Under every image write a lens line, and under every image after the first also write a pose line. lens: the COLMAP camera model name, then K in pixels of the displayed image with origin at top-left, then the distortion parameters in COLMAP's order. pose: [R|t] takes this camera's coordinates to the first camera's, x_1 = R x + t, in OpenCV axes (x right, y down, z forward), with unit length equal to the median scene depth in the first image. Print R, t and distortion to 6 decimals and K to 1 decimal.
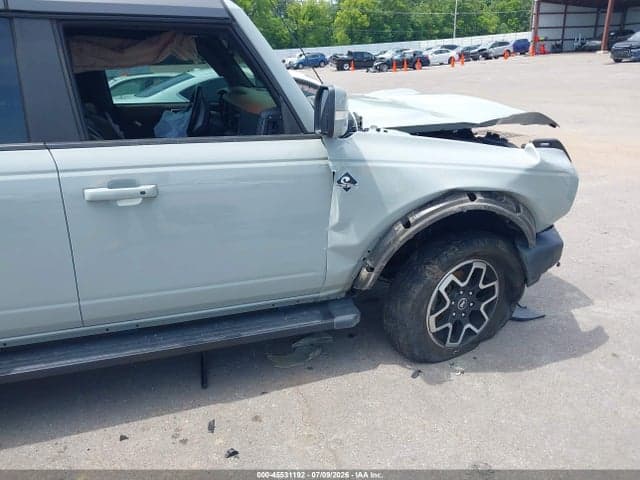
lens RADIAL K [[507.3, 0, 318.6], [0, 507.3, 246.8], [0, 0, 1]] dist [0.024266, -0.028888]
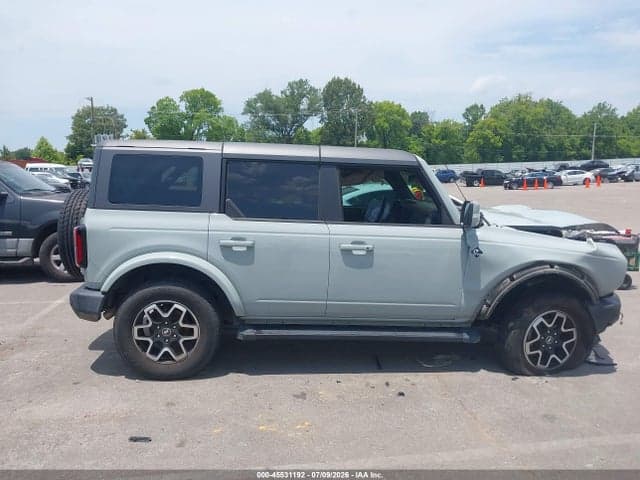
lens RADIAL K [[507.3, 0, 317.9], [0, 507.3, 246.3], [0, 0, 1]] dist [0.024266, -0.028888]
pose [[0.968837, 0.072012, -0.237002, -0.055691], [-0.119302, 0.974176, -0.191696, 0.228514], [0.217077, 0.213997, 0.952409, -0.727335]]
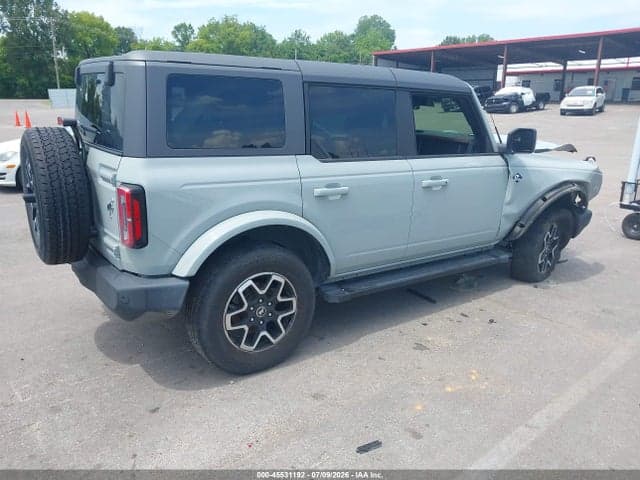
lens RADIAL K [[507.3, 0, 315.9], [0, 507.3, 238.7], [0, 0, 1]] dist [0.024266, -0.028888]
pose [[0.953483, -0.044776, 0.298103, -1.087610], [0.070712, 0.994537, -0.076791, 0.167779], [-0.293036, 0.094298, 0.951440, -0.499023]]
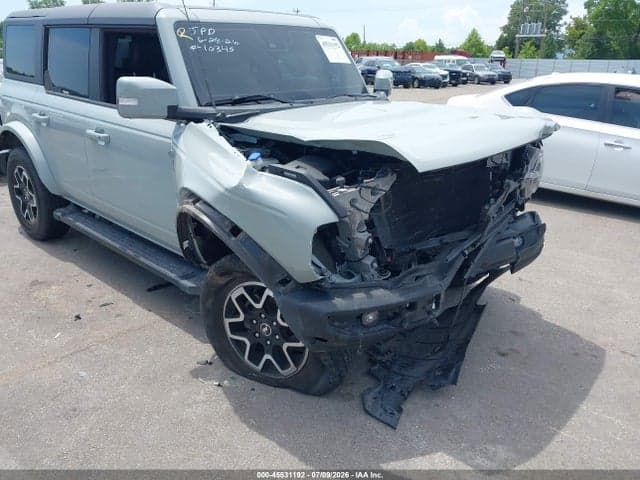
lens RADIAL K [[507.3, 0, 315.8], [0, 507.3, 243.2], [0, 0, 1]] dist [0.024266, -0.028888]
pose [[0.493538, 0.327271, -0.805800, 1.079601], [-0.329732, 0.927743, 0.174842, -0.237394], [0.804796, 0.179407, 0.565788, 0.557951]]
